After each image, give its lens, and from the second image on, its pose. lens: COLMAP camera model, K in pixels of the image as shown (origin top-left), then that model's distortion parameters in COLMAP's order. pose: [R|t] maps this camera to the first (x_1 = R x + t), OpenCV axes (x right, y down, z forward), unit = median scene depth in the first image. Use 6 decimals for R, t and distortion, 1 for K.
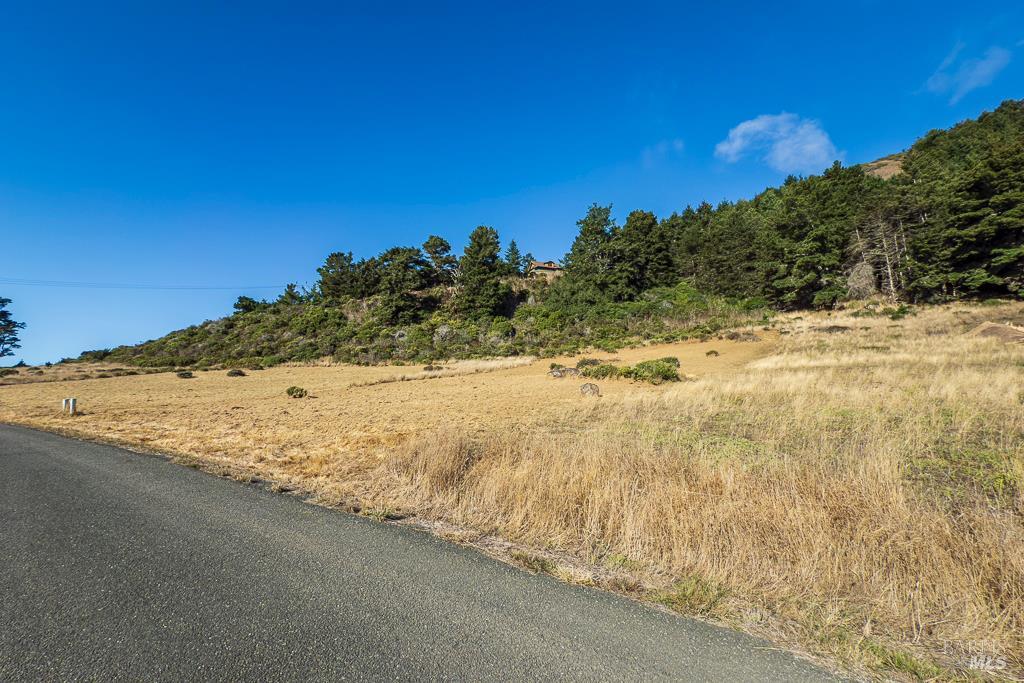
lens RADIAL K [[411.9, 0, 512.3], [0, 411.9, 345.5], [0, 0, 1]] dist [-0.001940, 0.000047]
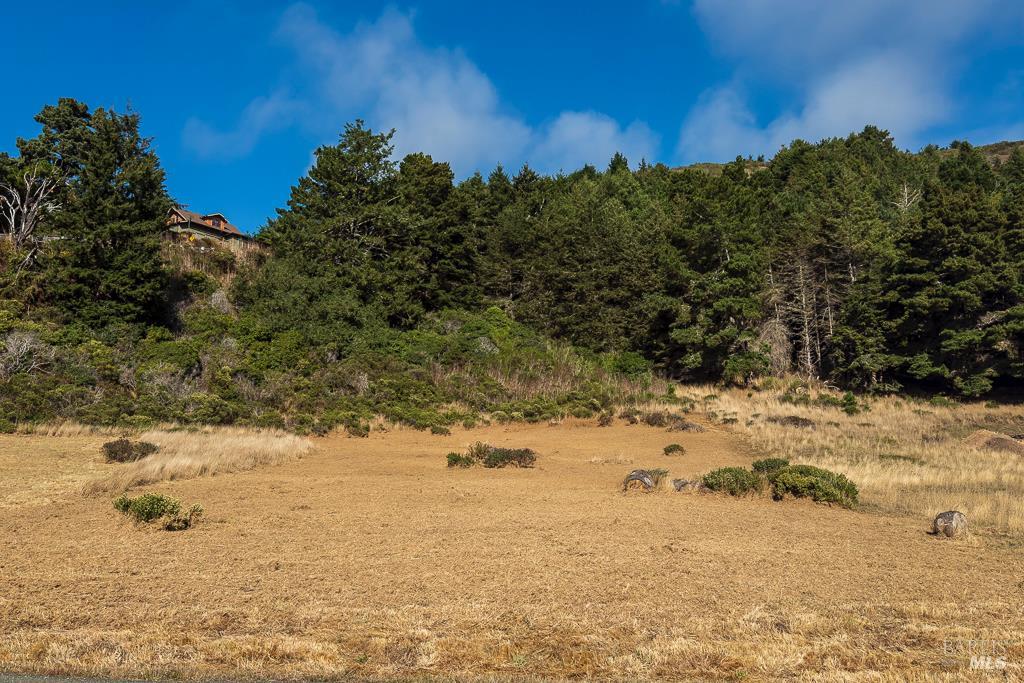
lens RADIAL K [[858.1, 0, 514.1], [0, 858.1, 344.2], [0, 0, 1]] dist [0.016905, 0.013093]
pose [[0.843202, 0.121502, 0.523686, -0.188377], [-0.080069, 0.991644, -0.101153, 0.006983], [-0.531600, 0.043362, 0.845885, 0.066069]]
